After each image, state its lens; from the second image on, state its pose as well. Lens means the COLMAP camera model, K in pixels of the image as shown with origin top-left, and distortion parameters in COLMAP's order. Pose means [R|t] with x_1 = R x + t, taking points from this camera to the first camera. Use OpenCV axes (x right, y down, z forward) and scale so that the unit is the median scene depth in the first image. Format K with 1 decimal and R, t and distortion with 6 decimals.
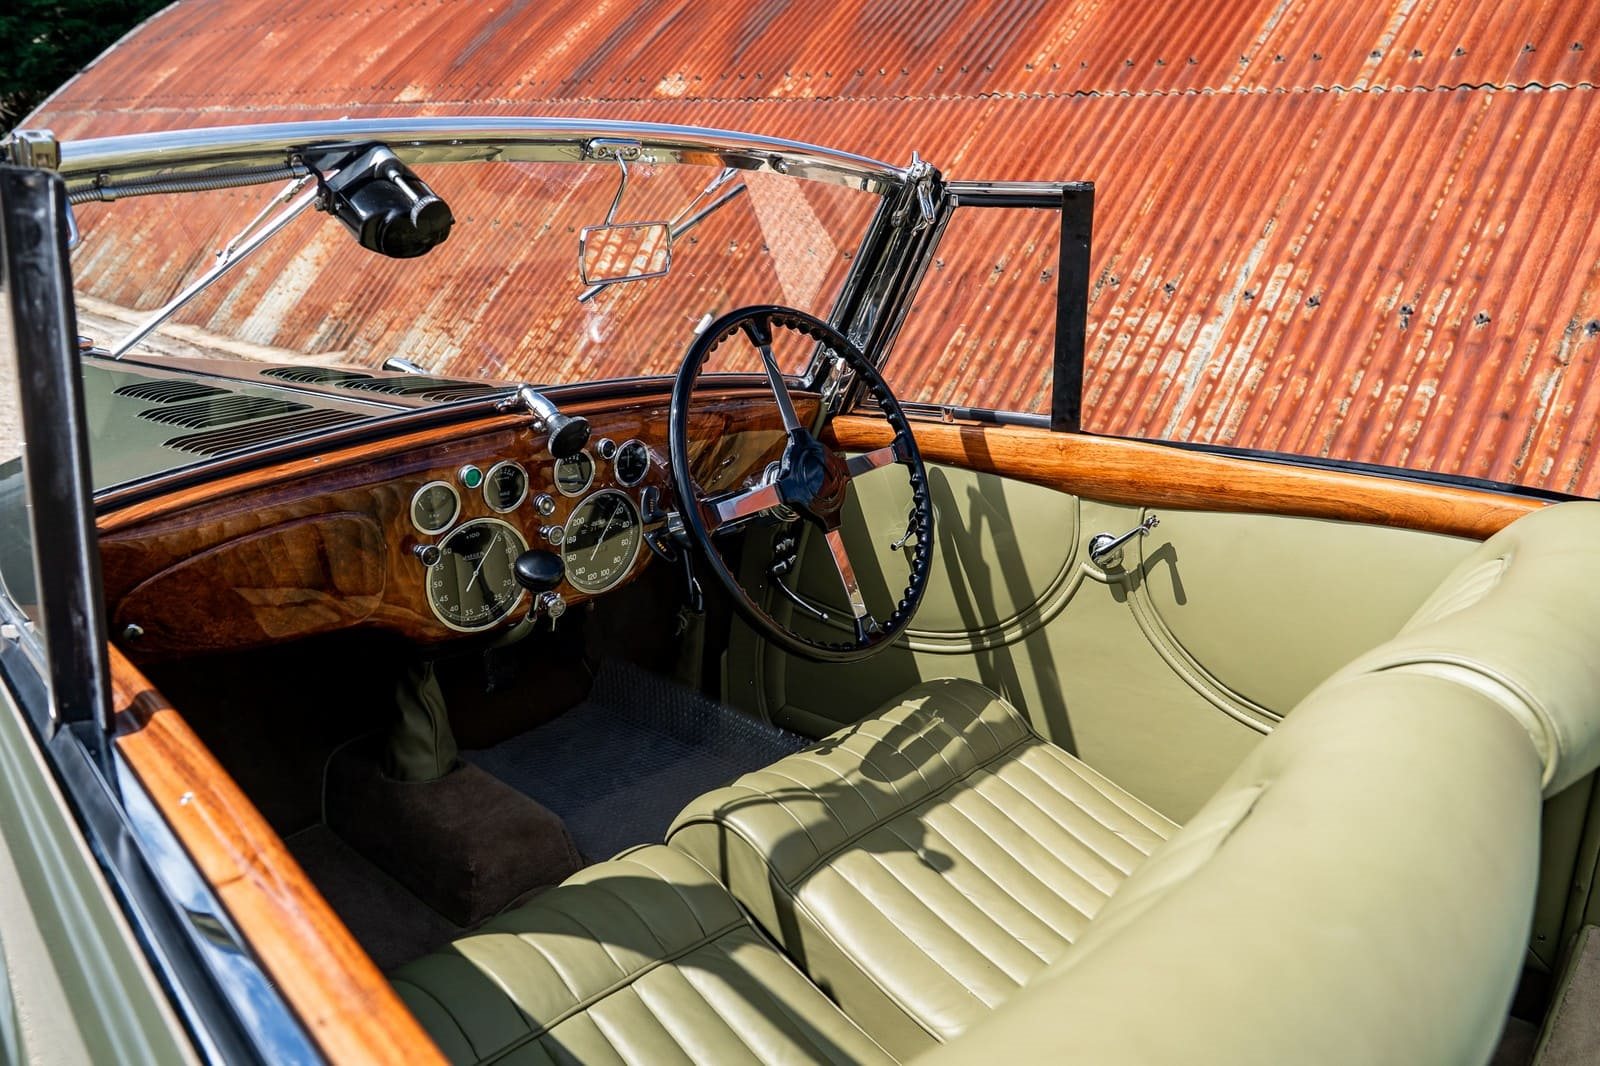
lens RADIAL K [[1187.0, 0, 800.0], [0, 1187.0, 533.0], [0, 0, 1]] dist [-0.011089, 0.004418]
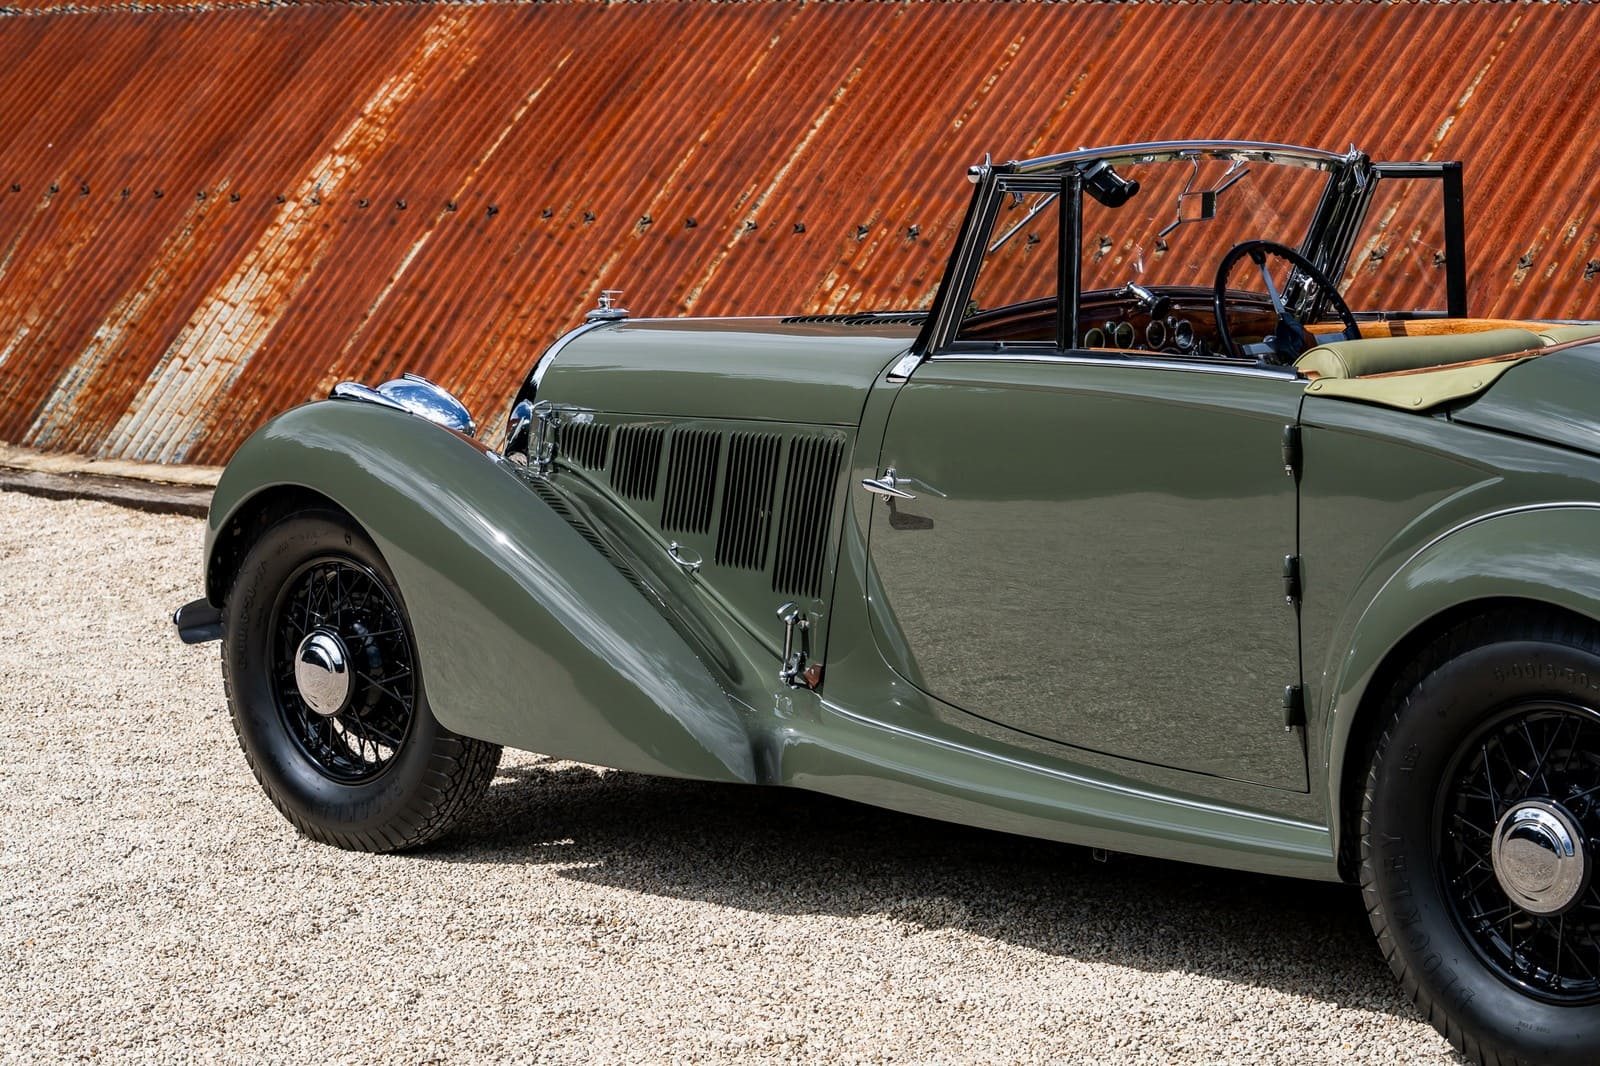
lens RADIAL K [[4190.1, 0, 795.9], [0, 4190.1, 489.9], [0, 0, 1]] dist [-0.260180, 0.545705]
pose [[0.996934, -0.022961, -0.074809, -0.063058], [0.008067, 0.981047, -0.193603, 0.321470], [0.077836, 0.192406, 0.978224, -1.181075]]
